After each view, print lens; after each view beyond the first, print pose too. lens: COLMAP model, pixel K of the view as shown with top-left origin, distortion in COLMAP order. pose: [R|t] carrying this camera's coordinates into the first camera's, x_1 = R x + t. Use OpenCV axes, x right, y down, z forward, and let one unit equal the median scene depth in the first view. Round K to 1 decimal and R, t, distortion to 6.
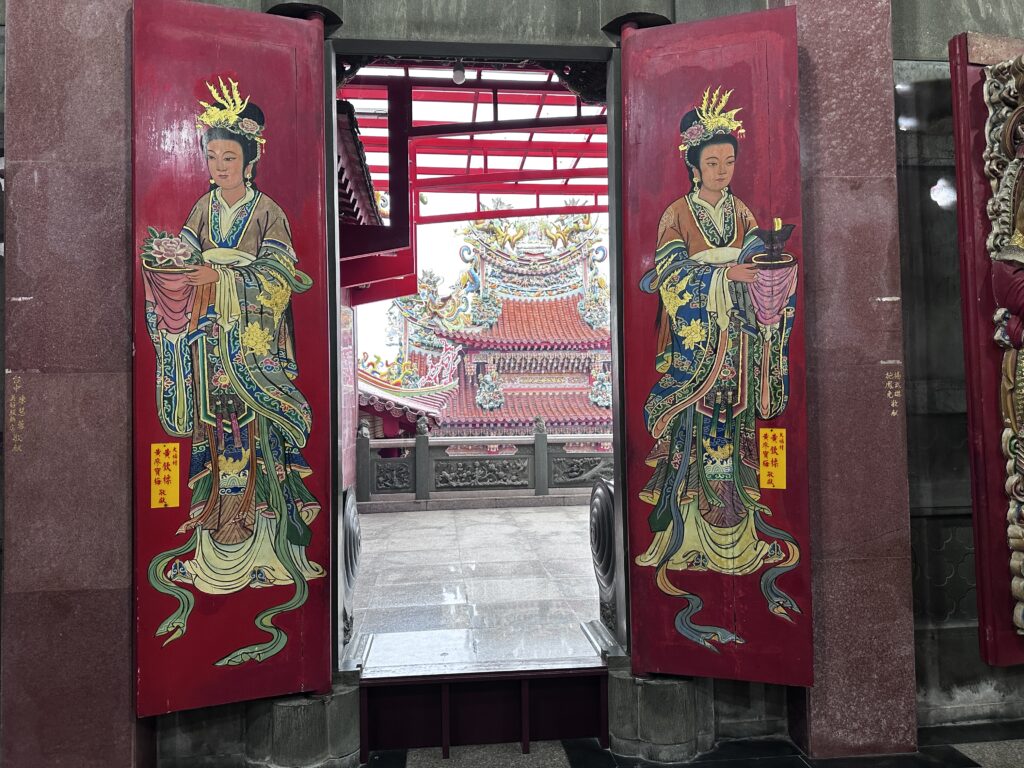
lens RADIAL K [[718.5, 0, 513.2], [0, 718.5, 385.8], [0, 0, 1]] dist [0.008271, 0.000256]
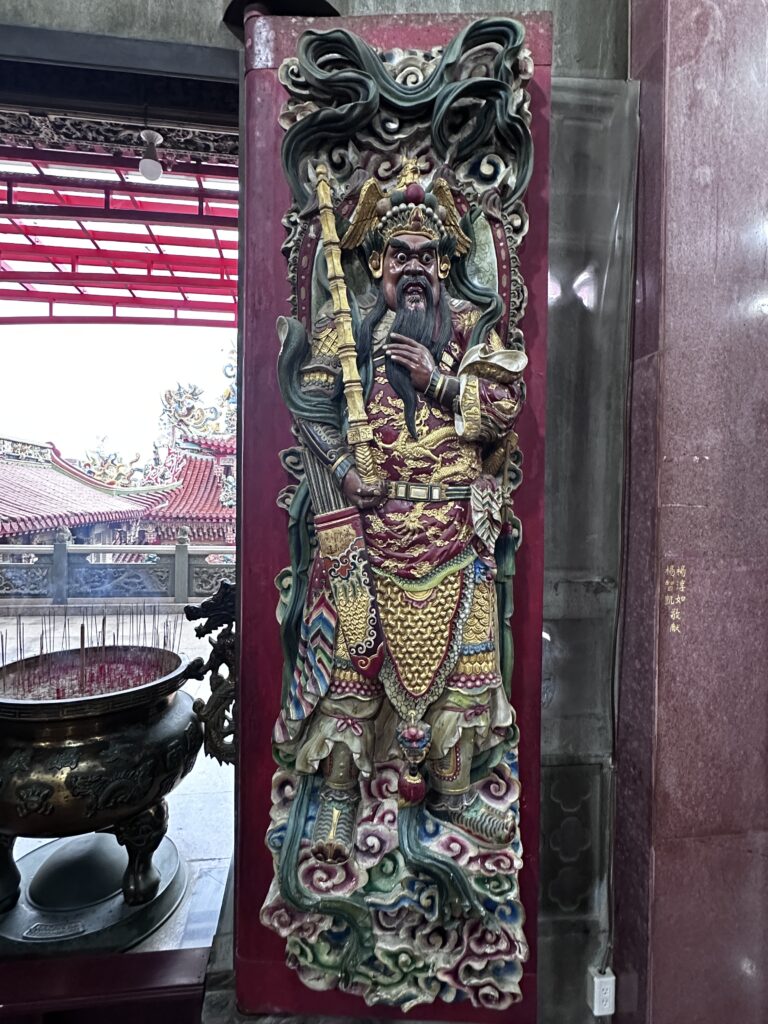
lens RADIAL K [[575.0, 0, 381.1], [0, 575.0, 510.9], [0, 0, 1]] dist [0.001028, 0.001850]
pose [[0.999225, 0.028401, 0.027269, 0.176993], [-0.029736, 0.998311, 0.049899, -0.012703], [-0.025806, -0.050671, 0.998382, 0.069839]]
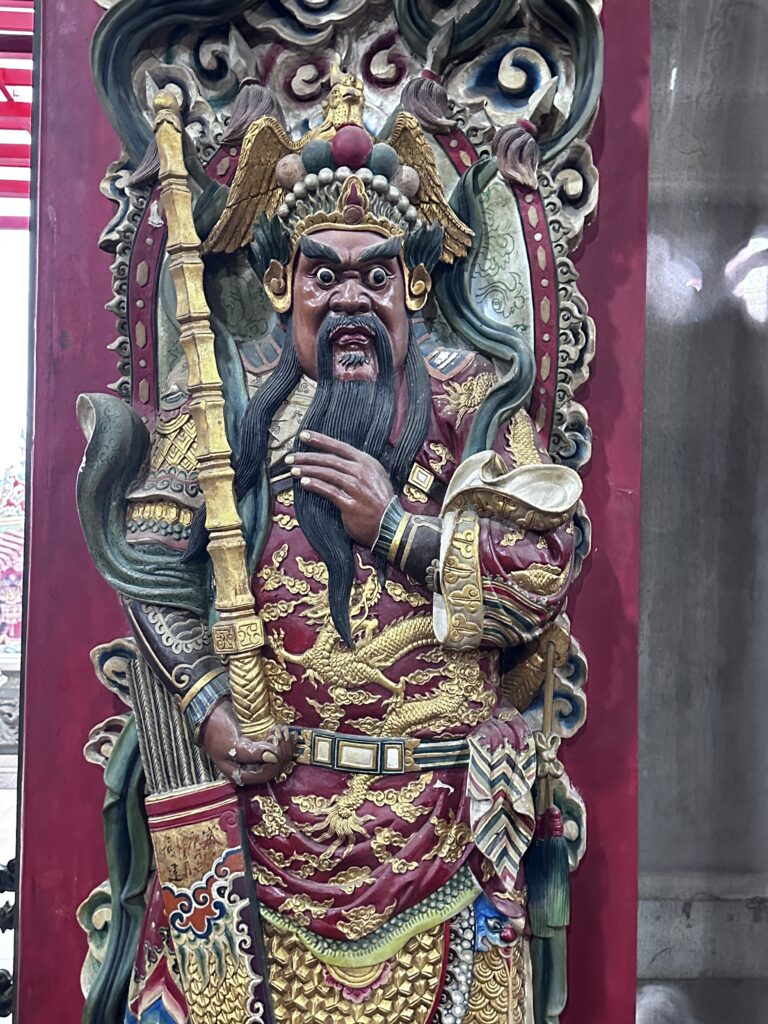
lens RADIAL K [[1111.2, 0, 385.2], [0, 1111.2, 512.9], [0, 0, 1]] dist [0.099059, 0.000000]
pose [[0.998102, 0.035466, -0.050347, 0.312035], [-0.034145, 0.999055, 0.026878, -0.198936], [0.051253, -0.025108, 0.998370, 0.125530]]
